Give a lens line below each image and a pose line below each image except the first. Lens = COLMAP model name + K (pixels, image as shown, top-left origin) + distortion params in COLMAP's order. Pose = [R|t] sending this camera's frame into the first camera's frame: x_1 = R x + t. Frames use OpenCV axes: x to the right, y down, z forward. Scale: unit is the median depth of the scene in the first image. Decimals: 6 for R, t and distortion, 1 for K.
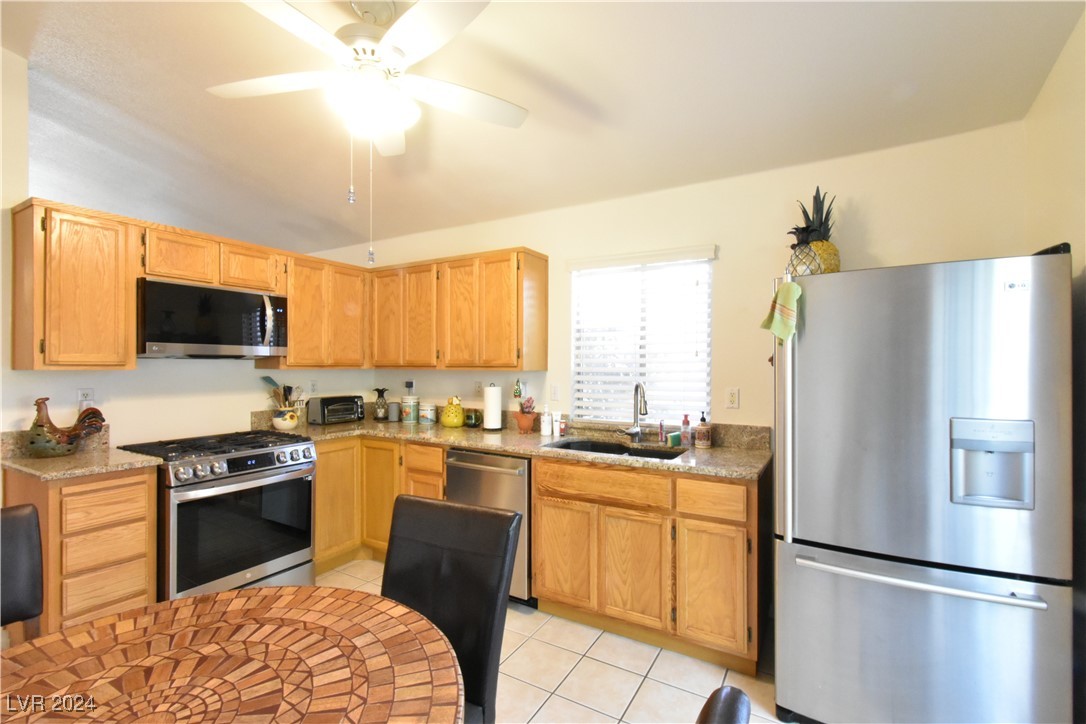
lens RADIAL K [[480.1, 0, 542.8], [0, 480.1, 366.8], [0, 0, 1]] dist [-0.001839, -0.000274]
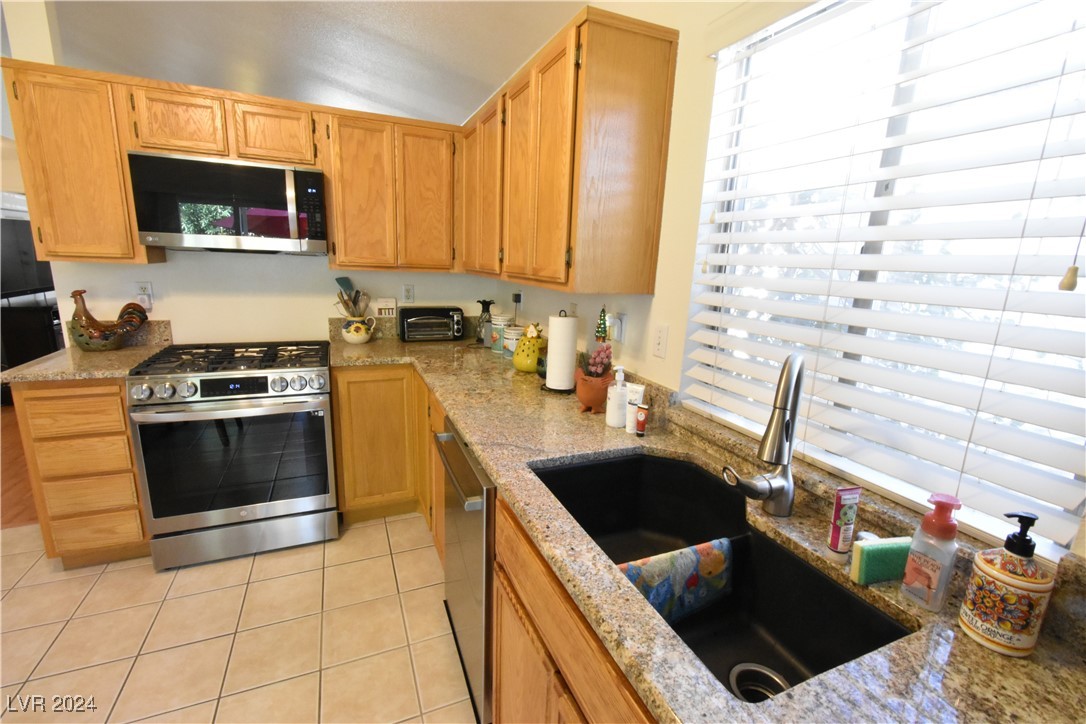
lens RADIAL K [[477.1, 0, 545.3], [0, 477.1, 364.9], [0, 0, 1]] dist [0.002420, 0.000118]
pose [[0.807067, 0.156815, -0.569255, 0.225384], [-0.039786, 0.976340, 0.212549, -0.023221], [0.589117, -0.148893, 0.794211, 0.576007]]
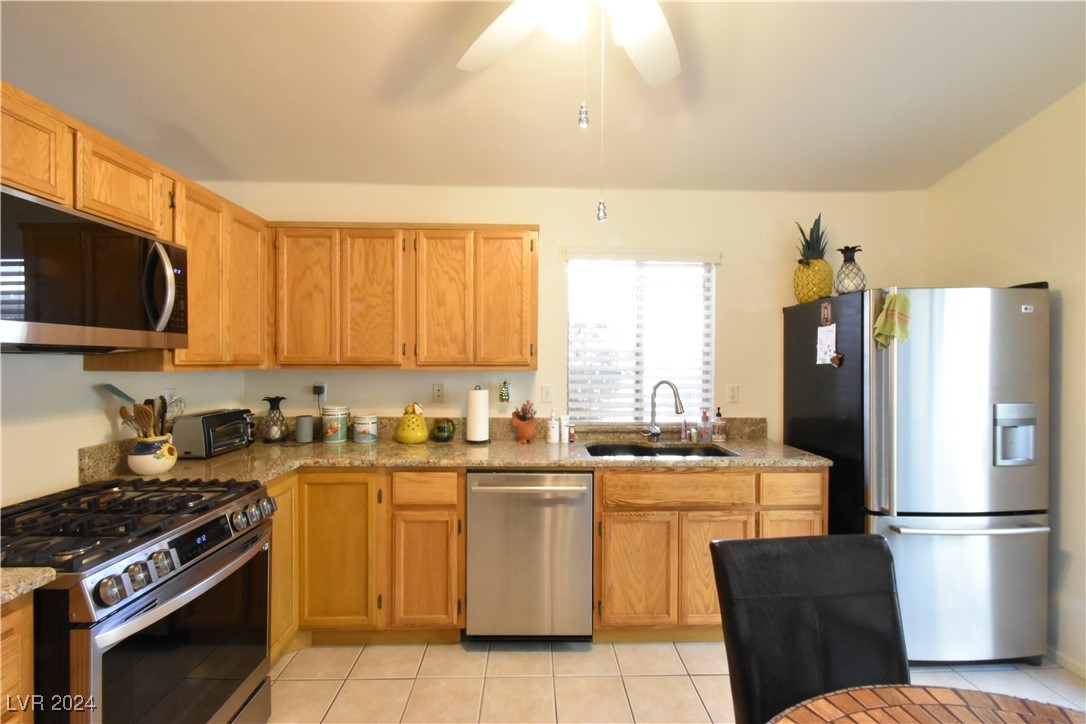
lens RADIAL K [[477.2, 0, 541.7], [0, 477.2, 364.9], [0, 0, 1]] dist [0.000464, -0.000224]
pose [[0.849652, -0.004181, 0.527327, -0.478543], [0.001230, 0.999982, 0.005946, -0.006112], [-0.527342, -0.004403, 0.849642, 0.269920]]
